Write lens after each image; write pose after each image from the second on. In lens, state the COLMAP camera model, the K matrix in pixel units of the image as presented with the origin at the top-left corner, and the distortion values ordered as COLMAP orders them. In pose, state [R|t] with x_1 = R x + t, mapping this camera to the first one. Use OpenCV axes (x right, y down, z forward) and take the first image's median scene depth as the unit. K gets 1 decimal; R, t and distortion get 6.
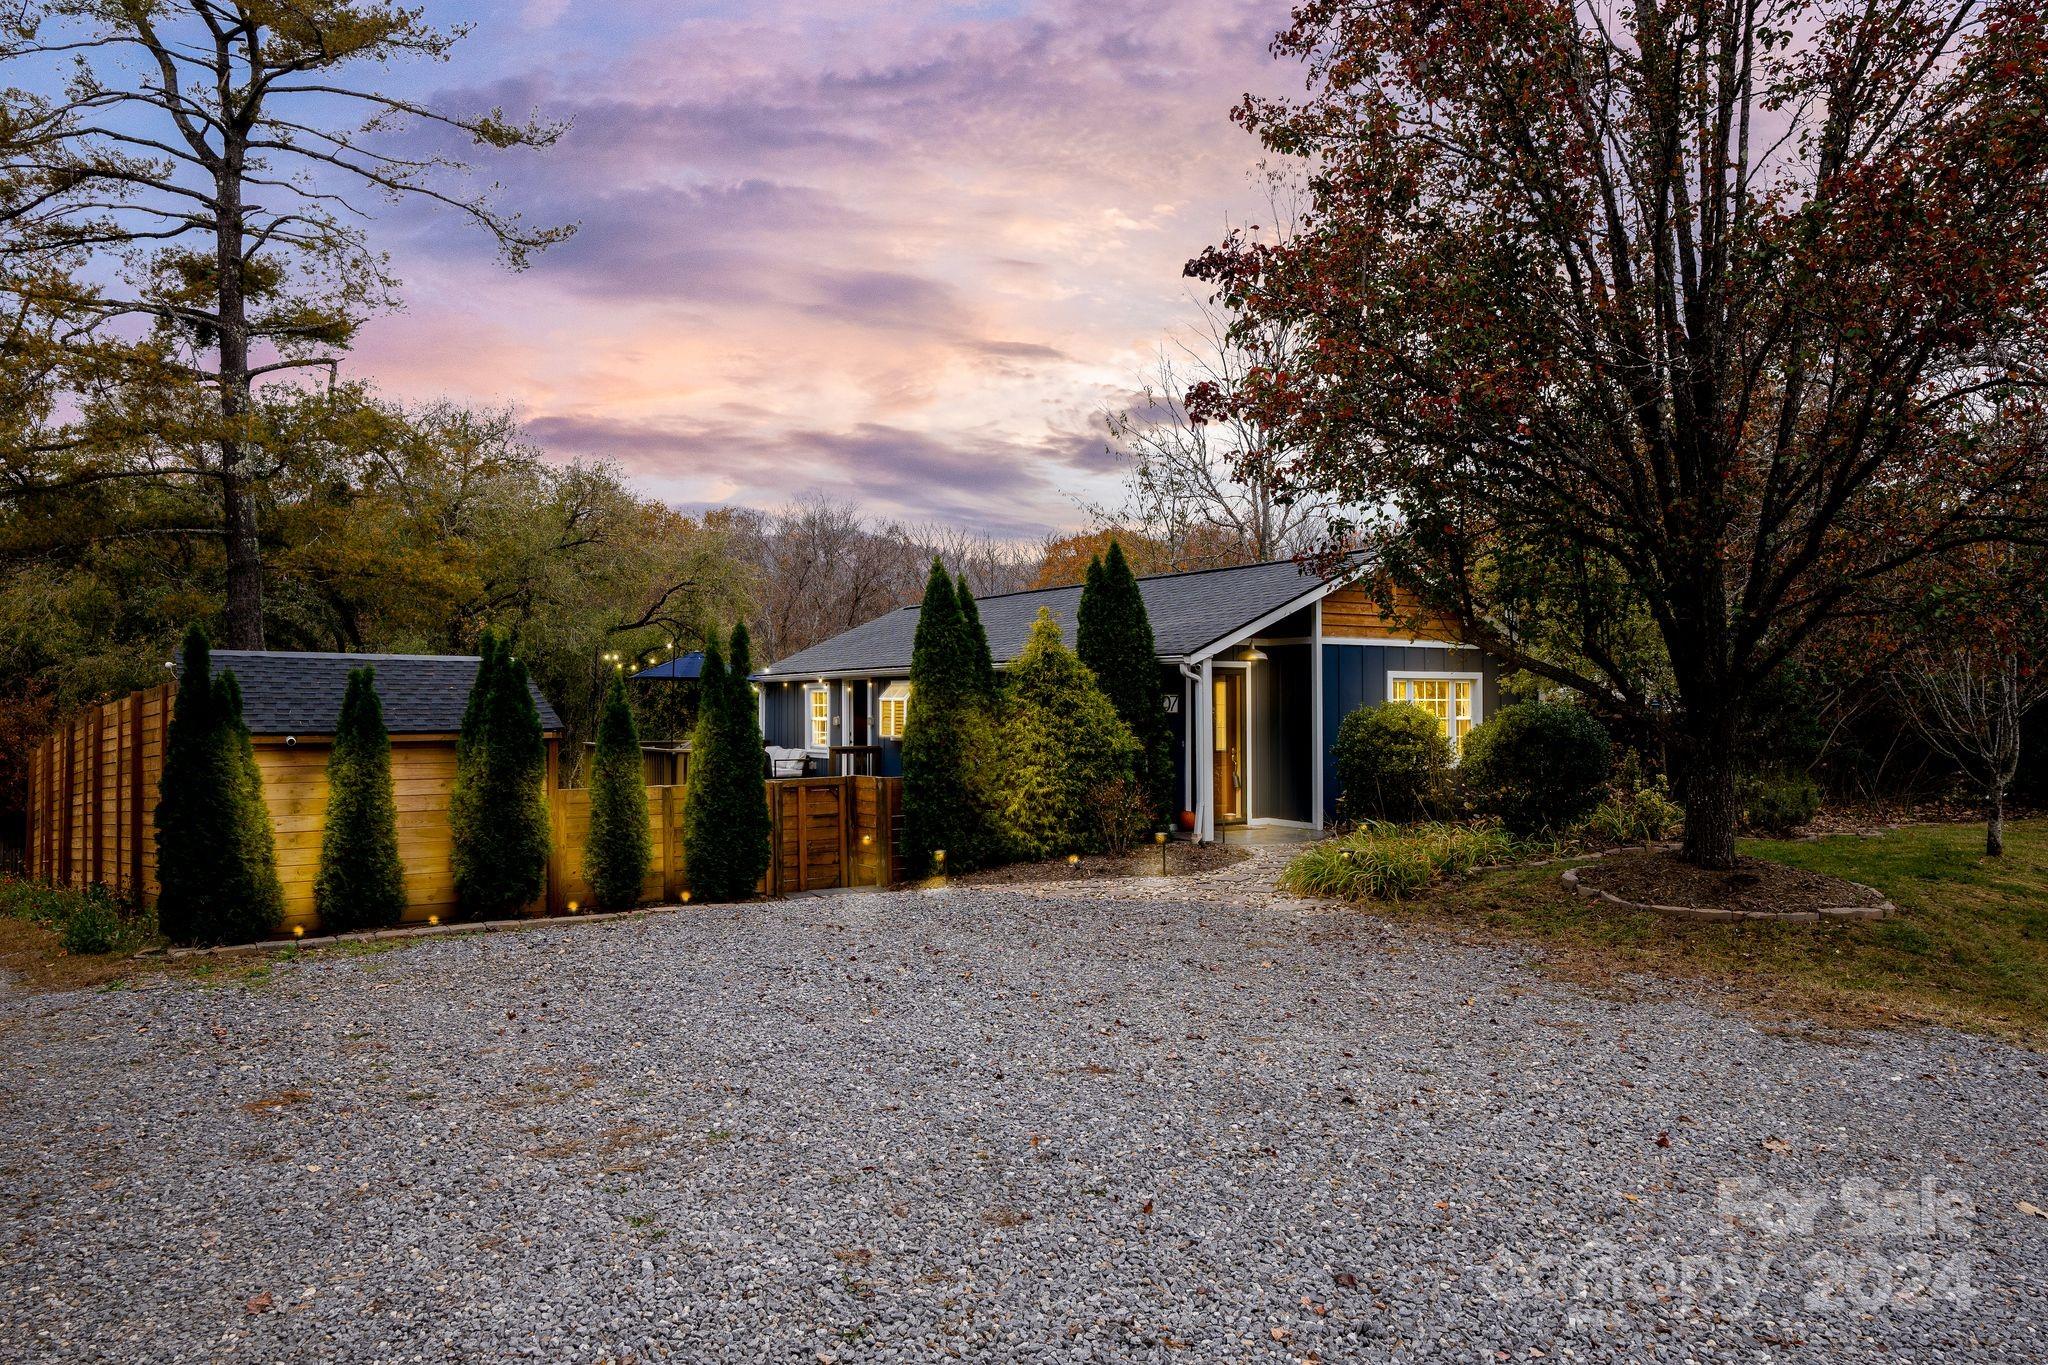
lens RADIAL K [[1159.5, 0, 1011.6], [0, 1159.5, 678.9], [0, 0, 1]] dist [-0.055308, 0.045192]
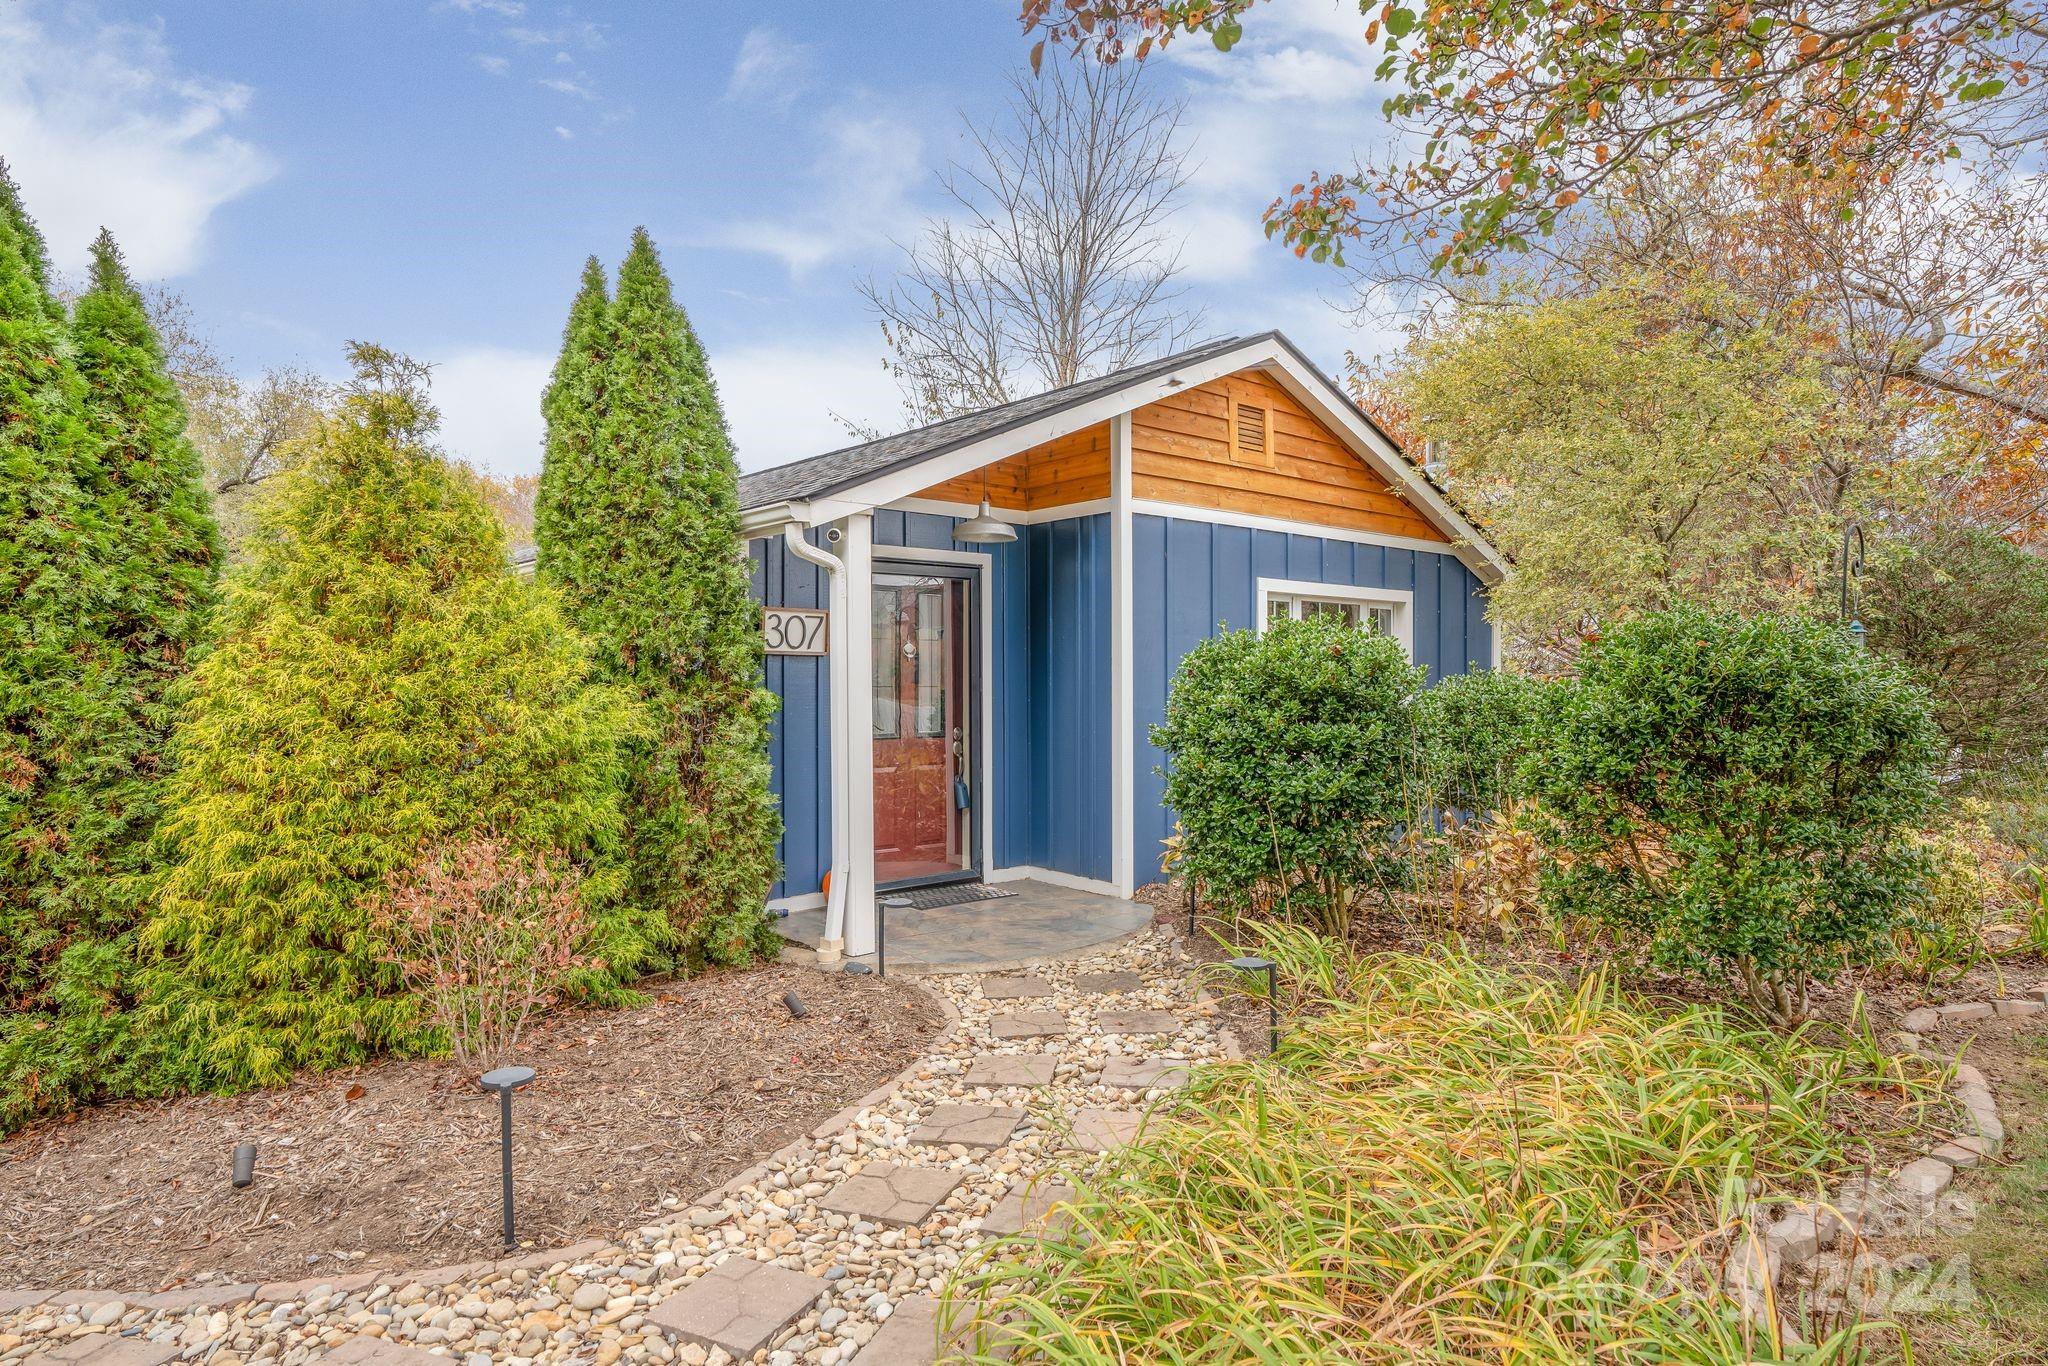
lens RADIAL K [[1026.8, 0, 977.4], [0, 1026.8, 658.4], [0, 0, 1]] dist [-0.050450, 0.028285]
pose [[0.994457, 0.002001, 0.105127, 0.182650], [-0.002066, 0.999998, 0.000509, 0.035092], [-0.105126, -0.000724, 0.994459, 0.665565]]
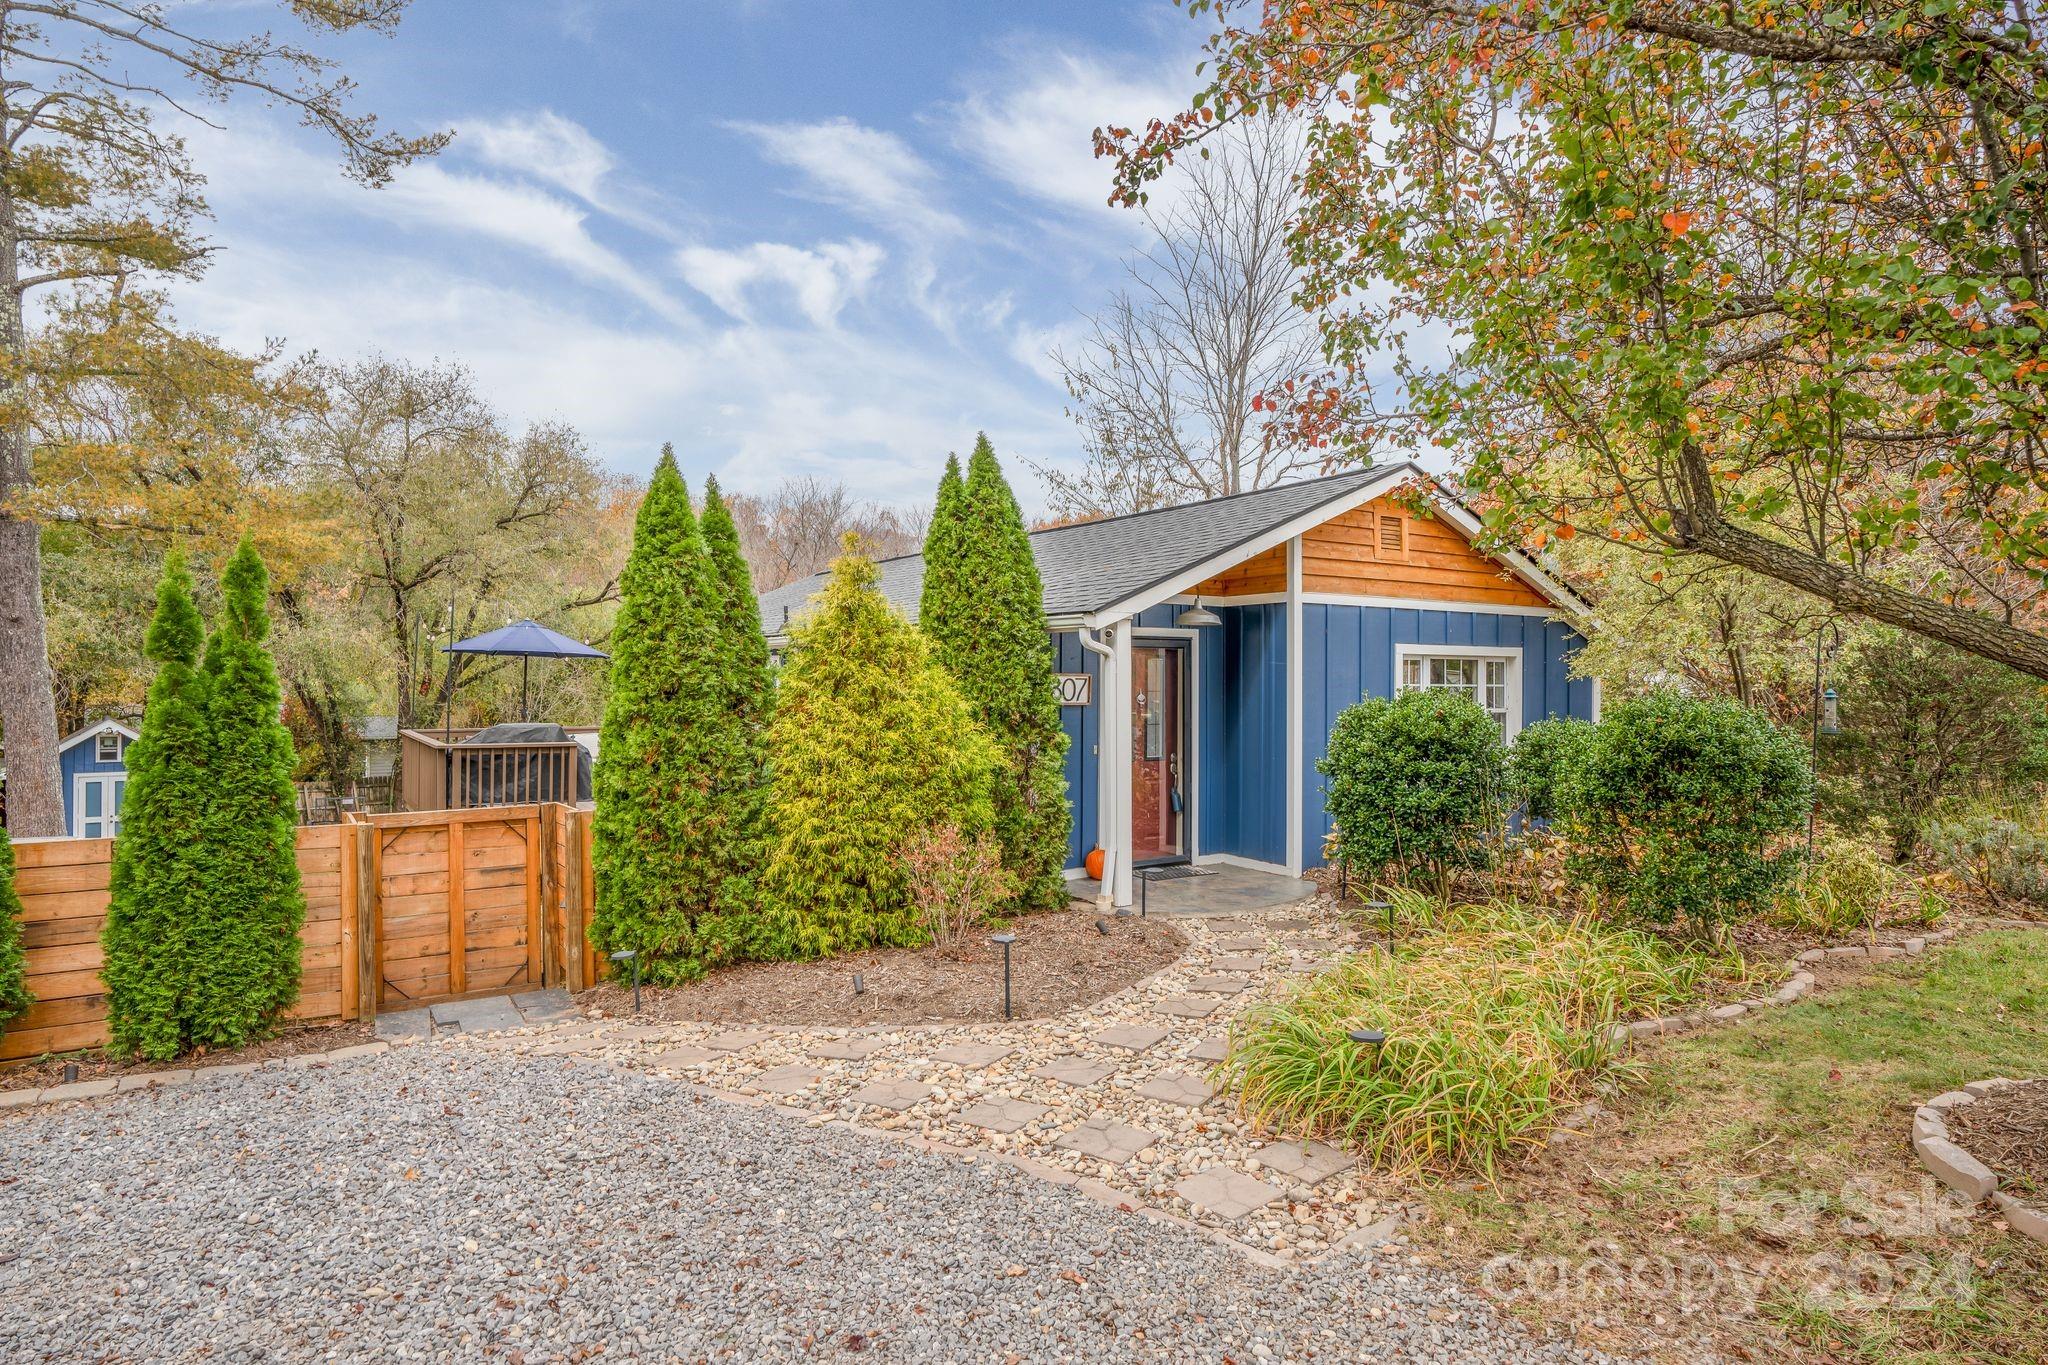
lens RADIAL K [[1028.9, 0, 1020.3], [0, 1028.9, 659.6], [0, 0, 1]] dist [-0.052131, 0.028421]
pose [[0.999979, 0.005979, 0.002406, 0.116972], [-0.005981, 0.999982, 0.000656, 0.004196], [-0.002402, -0.000670, 0.999997, 0.457718]]
